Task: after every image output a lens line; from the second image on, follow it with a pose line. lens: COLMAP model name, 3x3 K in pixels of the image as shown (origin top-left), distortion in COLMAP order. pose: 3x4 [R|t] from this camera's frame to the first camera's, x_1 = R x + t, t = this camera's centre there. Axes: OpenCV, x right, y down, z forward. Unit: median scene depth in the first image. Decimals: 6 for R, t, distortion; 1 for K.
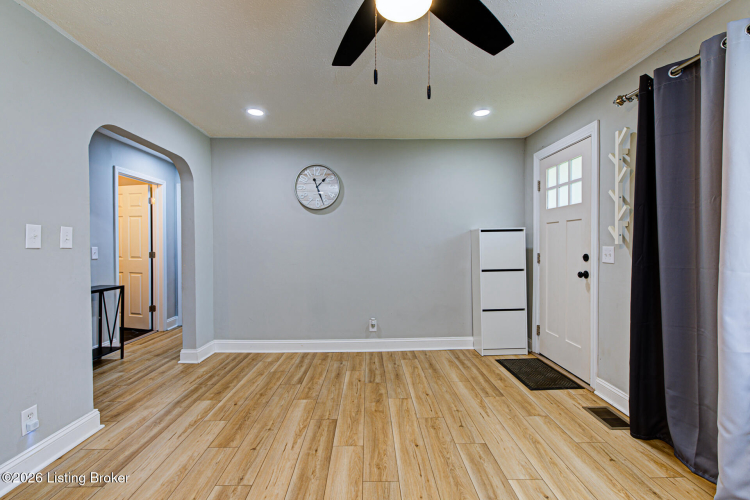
lens RADIAL K [[340.7, 0, 375.0], [0, 340.7, 250.0], [0, 0, 1]] dist [-0.000764, 0.000023]
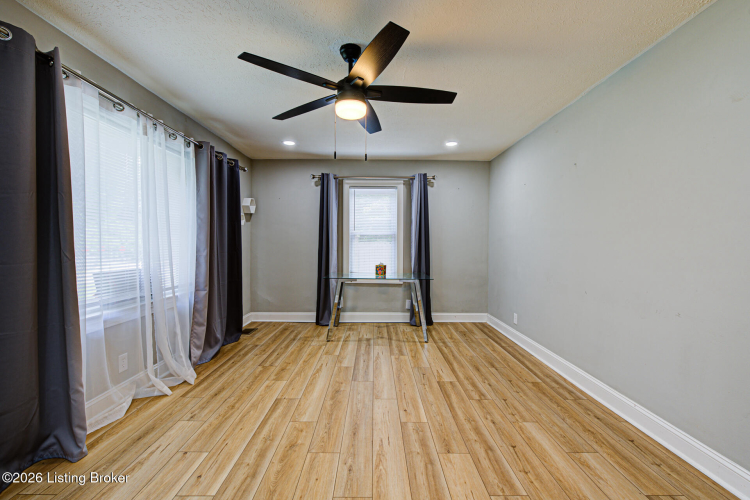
lens RADIAL K [[317.5, 0, 373.5], [0, 317.5, 248.0], [0, 0, 1]] dist [-0.001753, 0.000155]
pose [[-0.999779, -0.003604, 0.020689, -0.040960], [-0.003209, 0.999812, 0.019108, -0.006665], [-0.020754, 0.019038, -0.999603, 1.357456]]
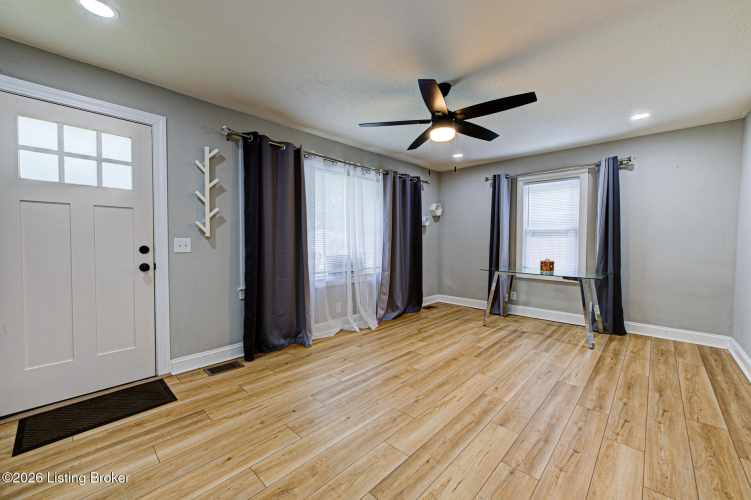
lens RADIAL K [[295.2, 0, 373.2], [0, 295.2, 248.6], [0, 0, 1]] dist [0.001016, 0.000340]
pose [[-0.708336, -0.021083, 0.705560, -0.520616], [0.005557, 0.999356, 0.035441, -0.007662], [-0.705854, 0.029024, -0.707763, 1.394751]]
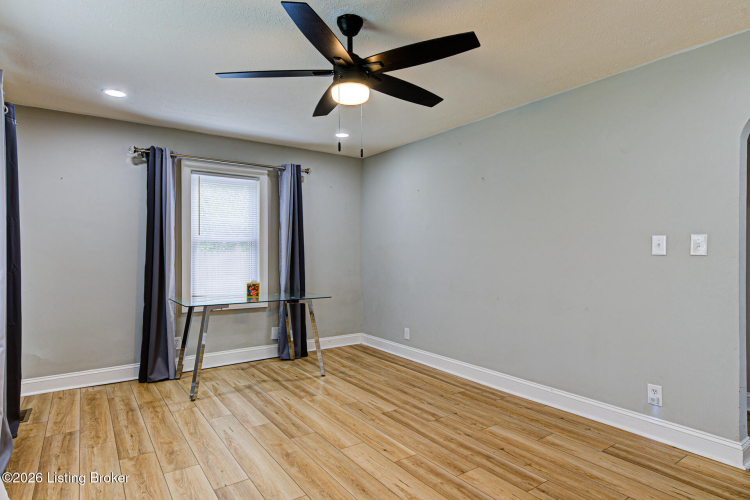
lens RADIAL K [[419.1, 0, 375.0], [0, 419.1, 250.0], [0, 0, 1]] dist [0.010295, 0.000936]
pose [[-0.830259, 0.000715, -0.557377, 0.512301], [-0.001317, 0.999994, 0.003245, -0.020600], [0.557376, 0.003428, -0.830253, 1.294184]]
